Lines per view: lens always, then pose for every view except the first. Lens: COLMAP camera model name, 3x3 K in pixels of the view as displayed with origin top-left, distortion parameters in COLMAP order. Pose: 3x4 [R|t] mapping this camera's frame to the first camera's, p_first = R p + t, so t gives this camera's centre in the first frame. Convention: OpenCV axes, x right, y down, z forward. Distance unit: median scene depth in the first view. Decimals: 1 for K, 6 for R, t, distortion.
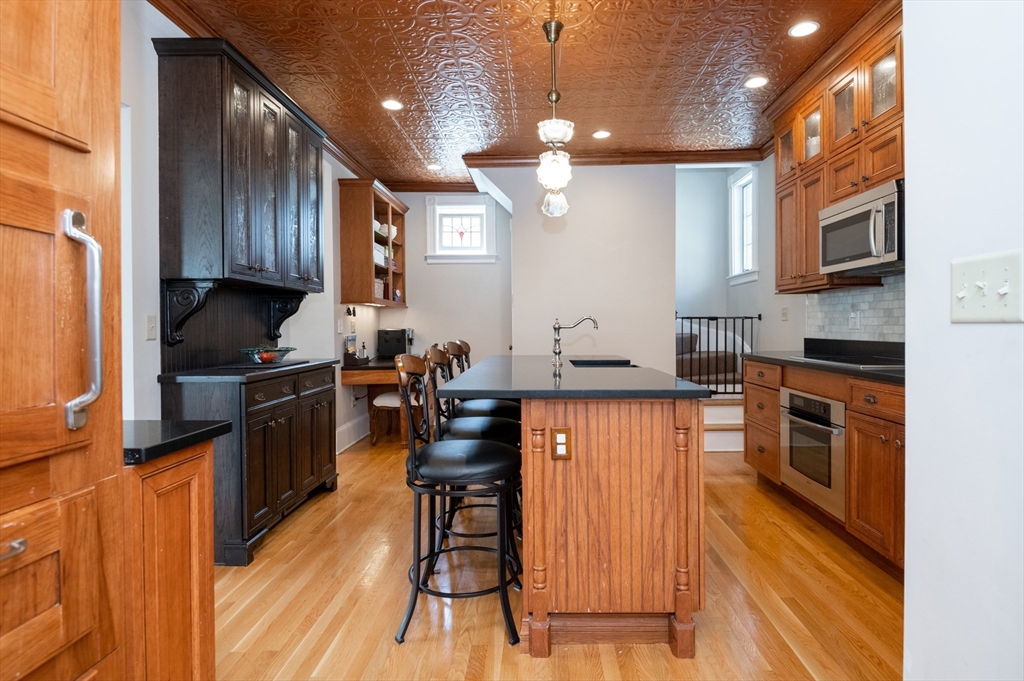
lens RADIAL K [[554.7, 0, 527.1], [0, 554.7, 330.7], [0, 0, 1]] dist [0.032090, -0.037988]
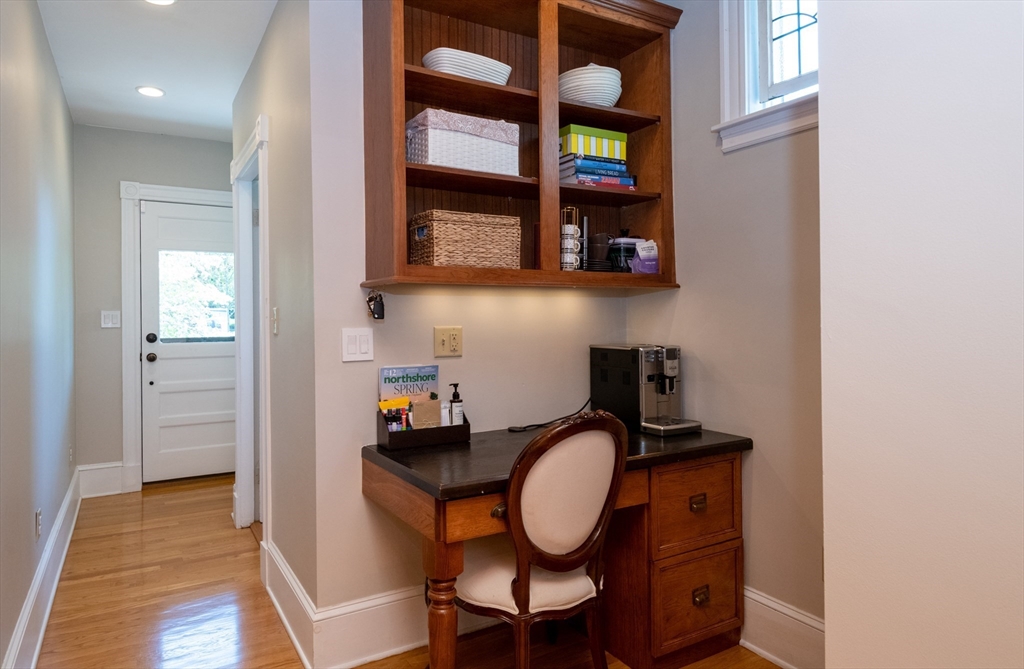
lens RADIAL K [[608.8, 0, 474.2], [0, 608.8, 321.1], [0, 0, 1]] dist [0.001390, 0.000199]
pose [[0.502570, 0.004723, -0.864523, 0.117102], [-0.000186, 0.999986, 0.005355, -0.041525], [0.864536, -0.002530, 0.502564, 1.322672]]
